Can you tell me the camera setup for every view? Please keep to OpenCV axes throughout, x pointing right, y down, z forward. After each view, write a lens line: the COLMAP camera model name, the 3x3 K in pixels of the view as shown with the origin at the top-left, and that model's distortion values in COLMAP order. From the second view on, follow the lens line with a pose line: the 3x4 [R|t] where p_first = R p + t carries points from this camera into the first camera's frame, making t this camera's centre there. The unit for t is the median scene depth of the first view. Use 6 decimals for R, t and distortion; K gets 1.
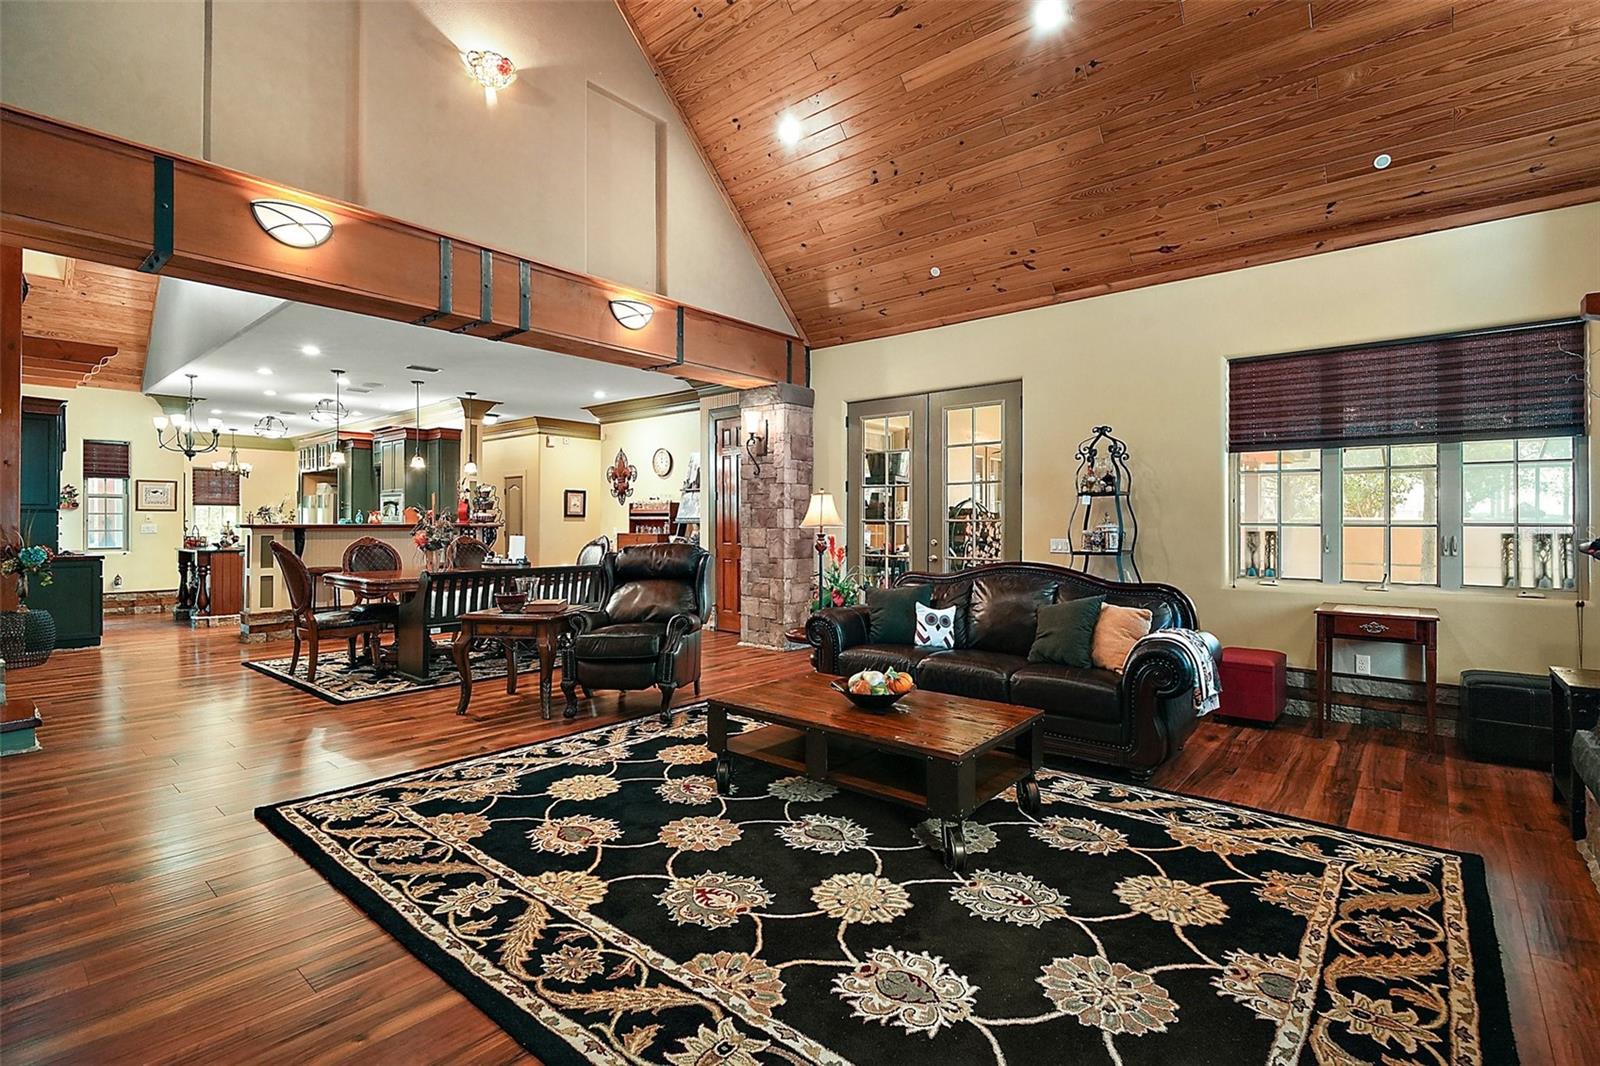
lens RADIAL K [[741.6, 0, 801.9], [0, 741.6, 528.8], [0, 0, 1]] dist [0.001134, -0.004489]
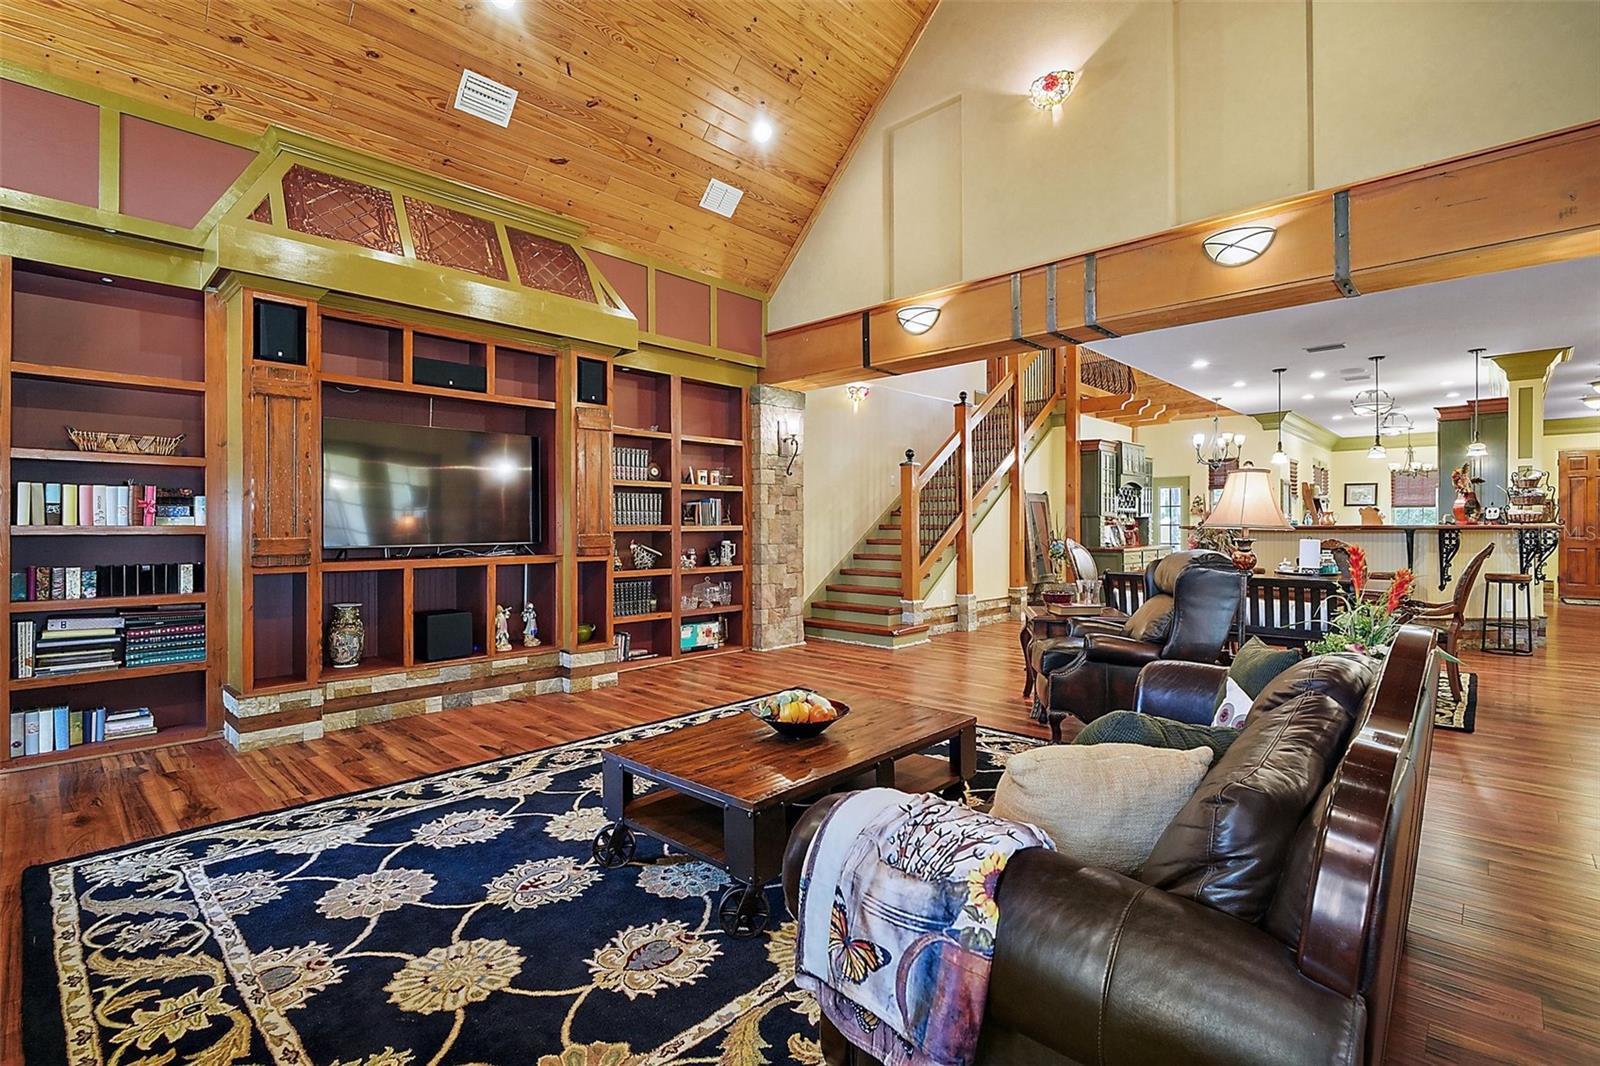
lens RADIAL K [[741.6, 0, 798.9], [0, 741.6, 522.4], [0, 0, 1]] dist [0.001134, -0.004489]
pose [[-0.058197, -0.007614, -0.998276, 1.550371], [-0.007596, 0.999945, -0.007184, 0.002329], [0.998276, 0.007165, -0.058251, 1.697190]]
